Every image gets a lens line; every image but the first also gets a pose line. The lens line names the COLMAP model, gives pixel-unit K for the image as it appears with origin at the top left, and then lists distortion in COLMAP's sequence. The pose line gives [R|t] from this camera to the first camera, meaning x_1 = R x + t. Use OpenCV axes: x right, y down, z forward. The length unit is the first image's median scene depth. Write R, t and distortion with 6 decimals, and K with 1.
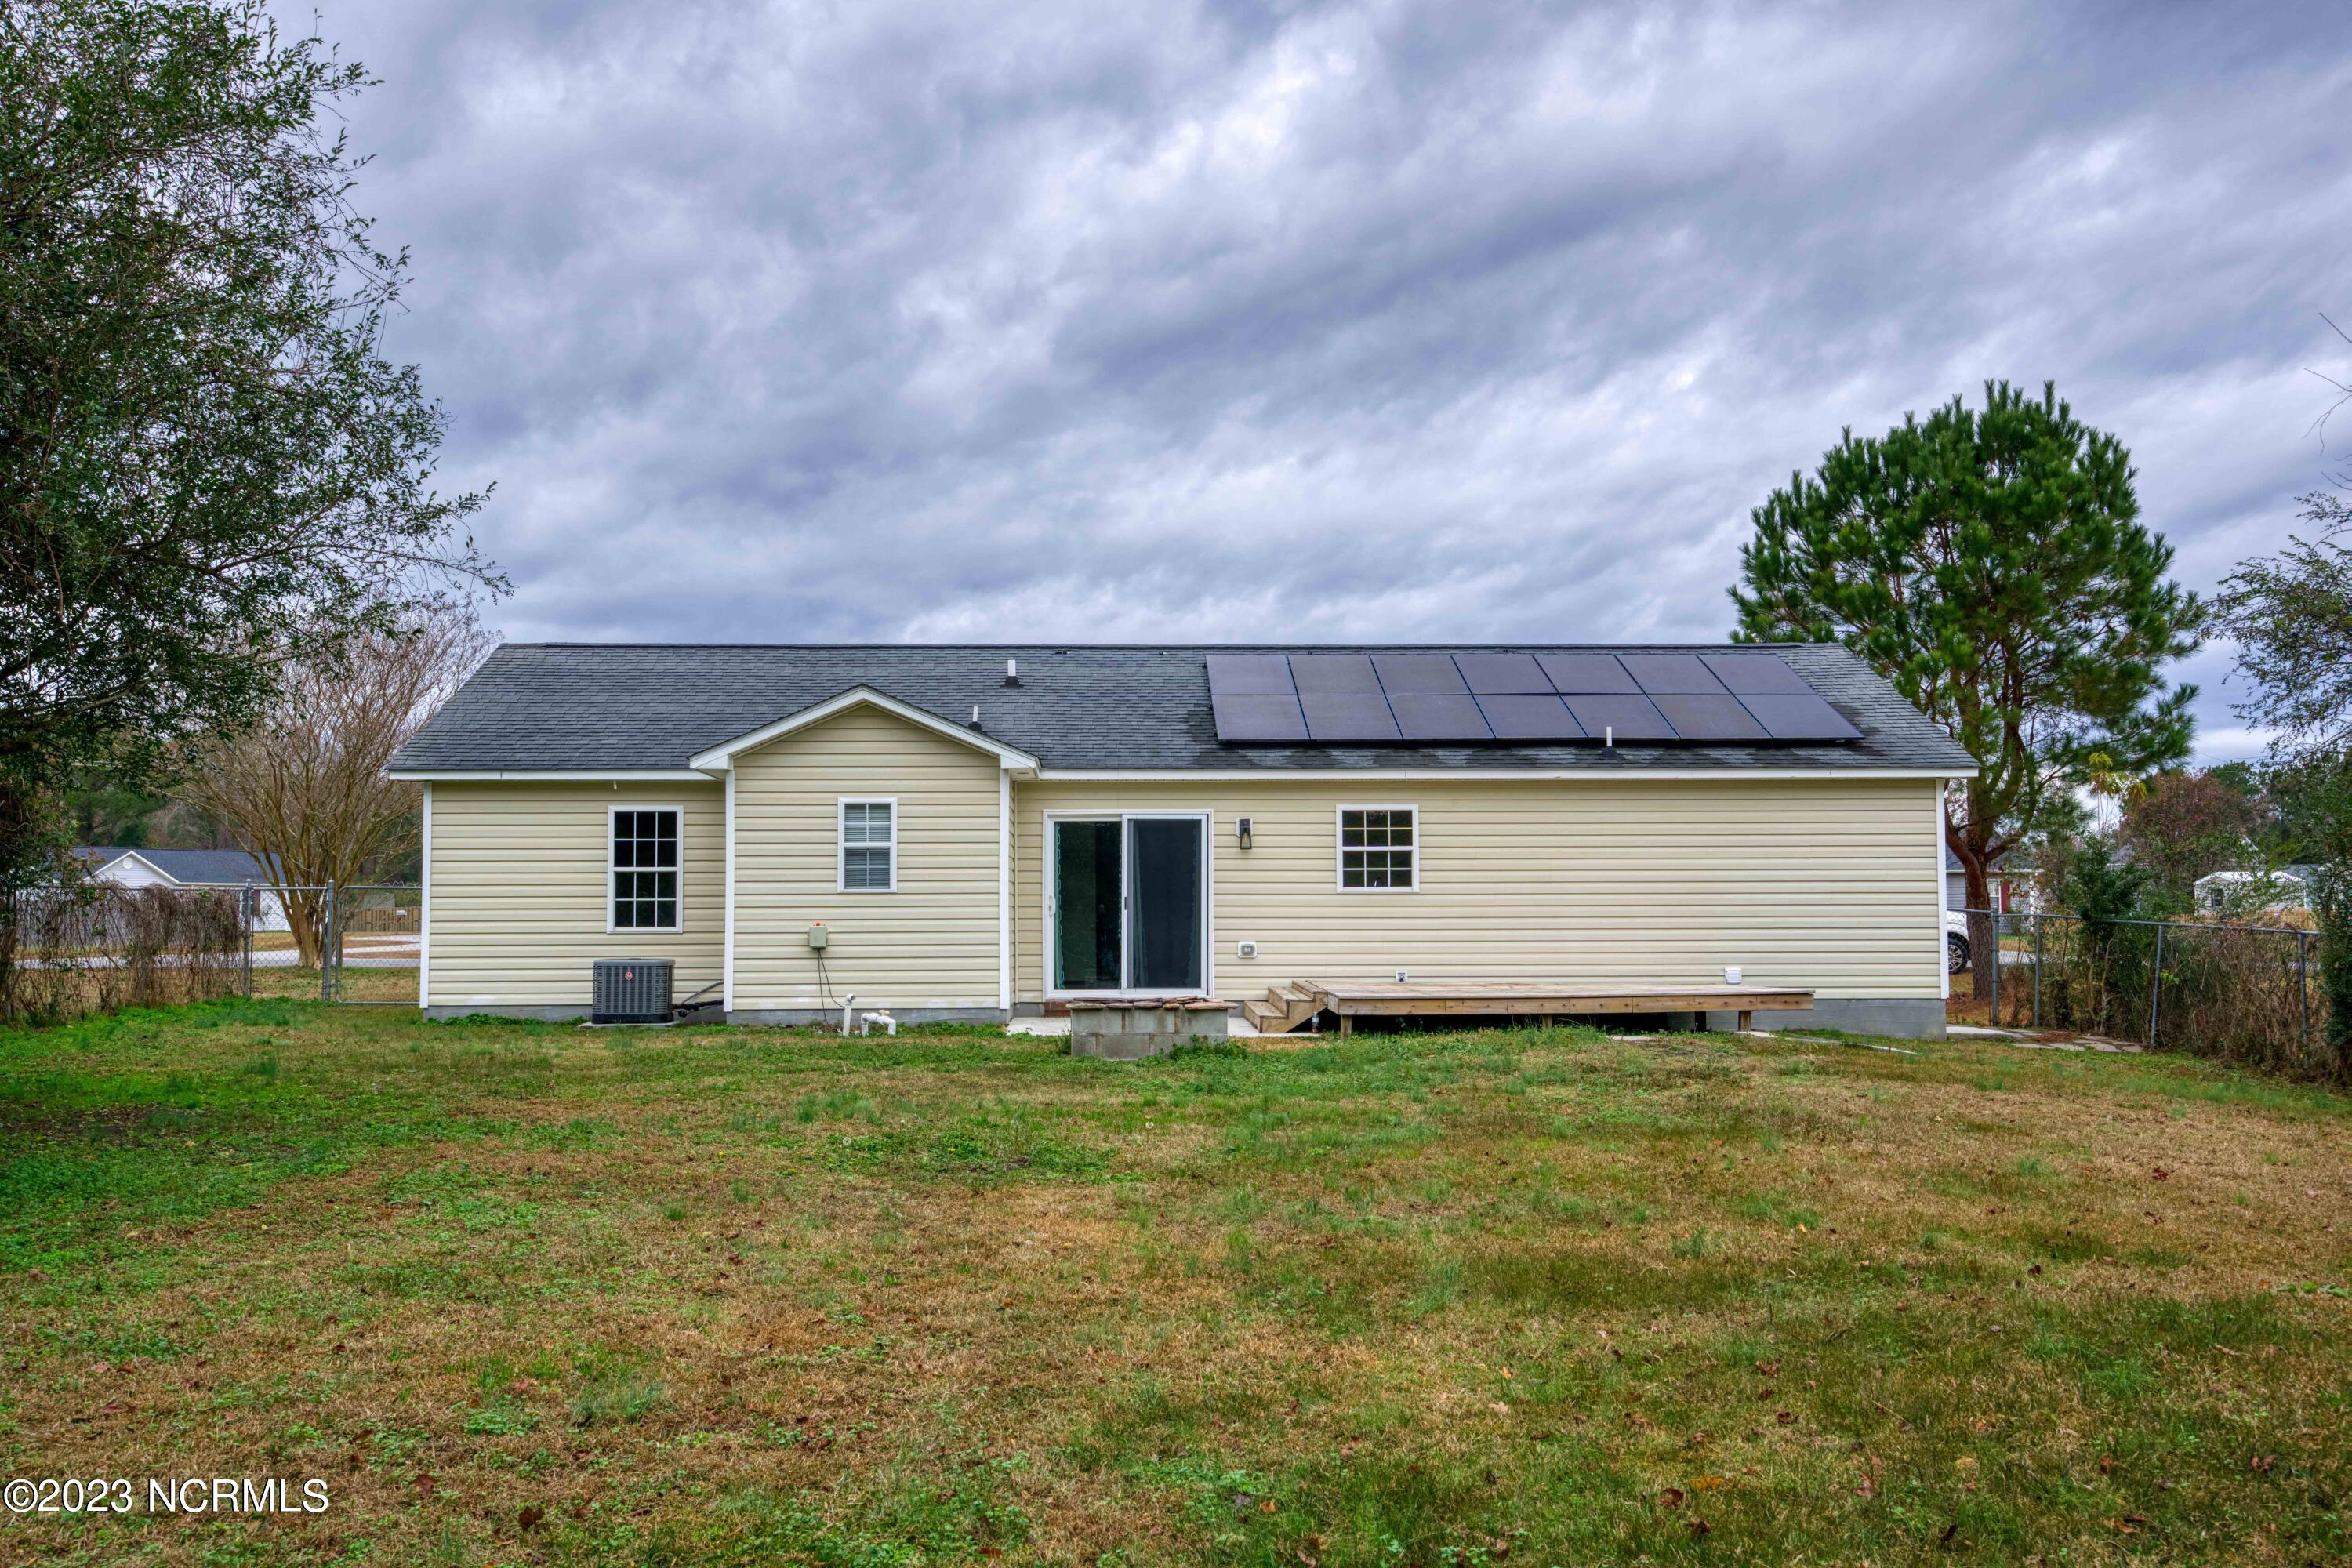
lens RADIAL K [[2334.9, 0, 1176.0], [0, 2334.9, 784.0], [0, 0, 1]] dist [0.093755, -0.000416]
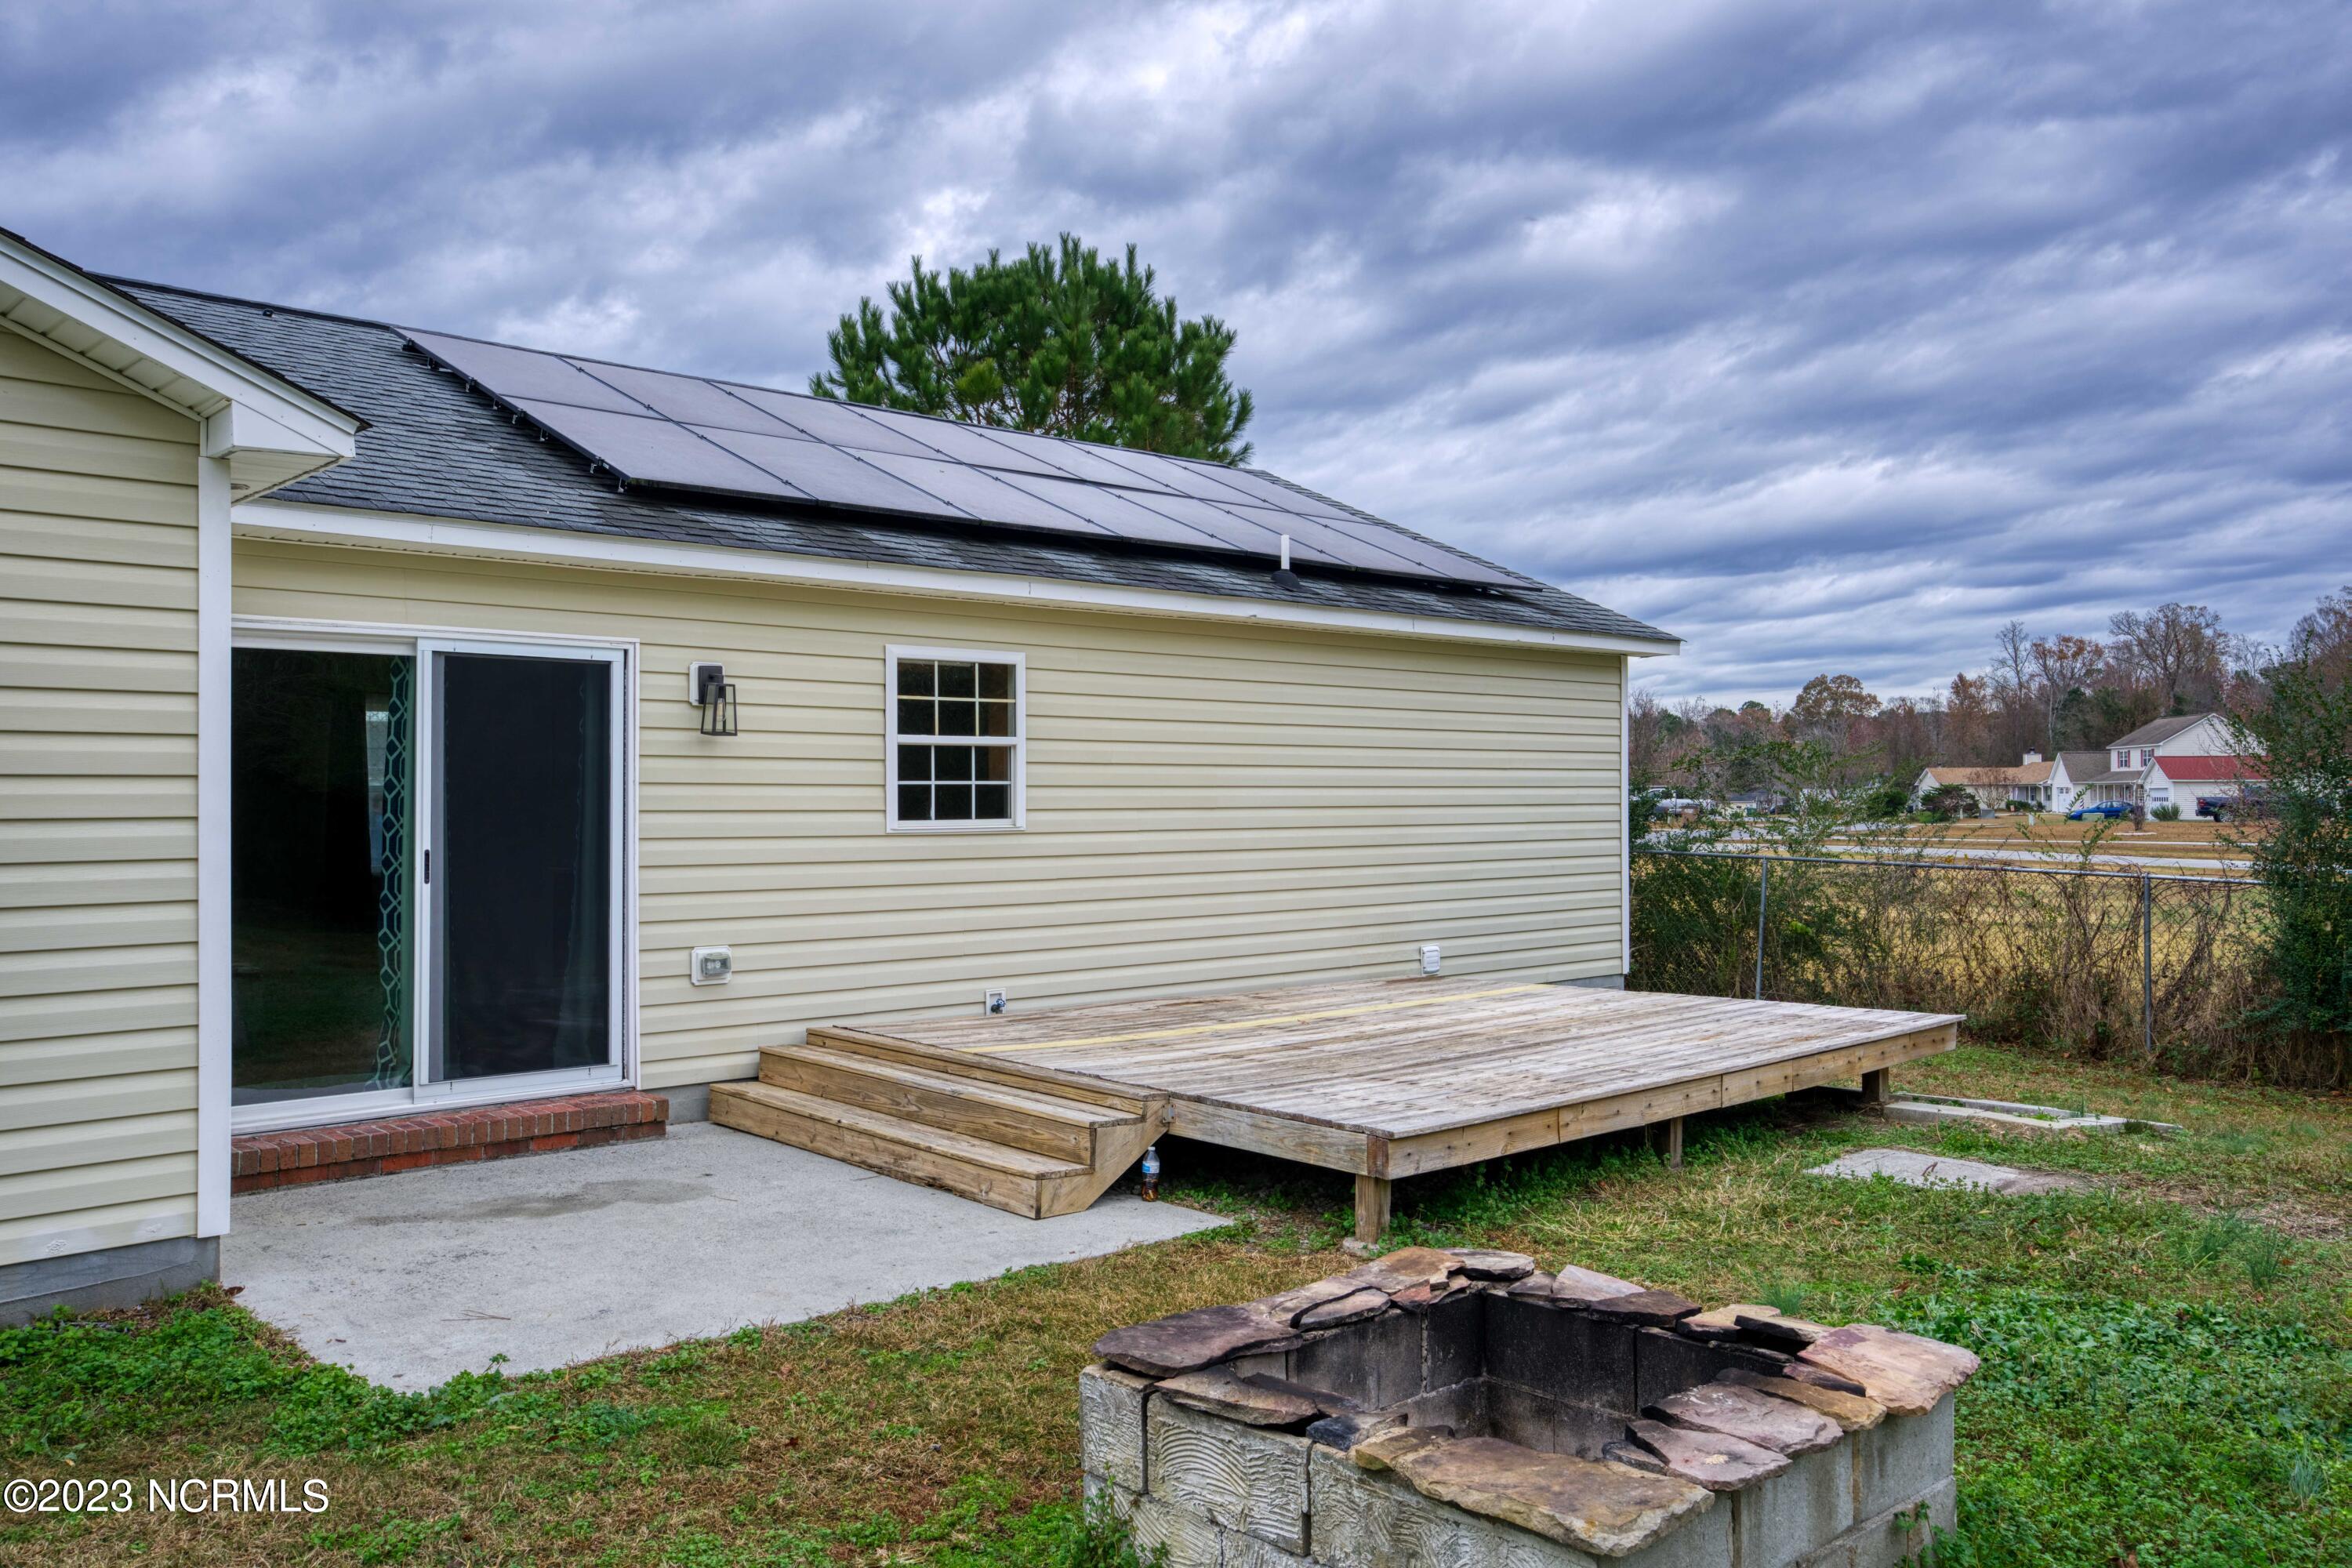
lens RADIAL K [[1832.2, 0, 1176.0], [0, 1832.2, 784.0], [0, 0, 1]] dist [0.066947, 0.000384]
pose [[0.753688, 0.008157, 0.657182, -0.102024], [-0.038968, 0.998718, 0.032294, 0.017678], [-0.656076, -0.049949, 0.753040, 0.535153]]
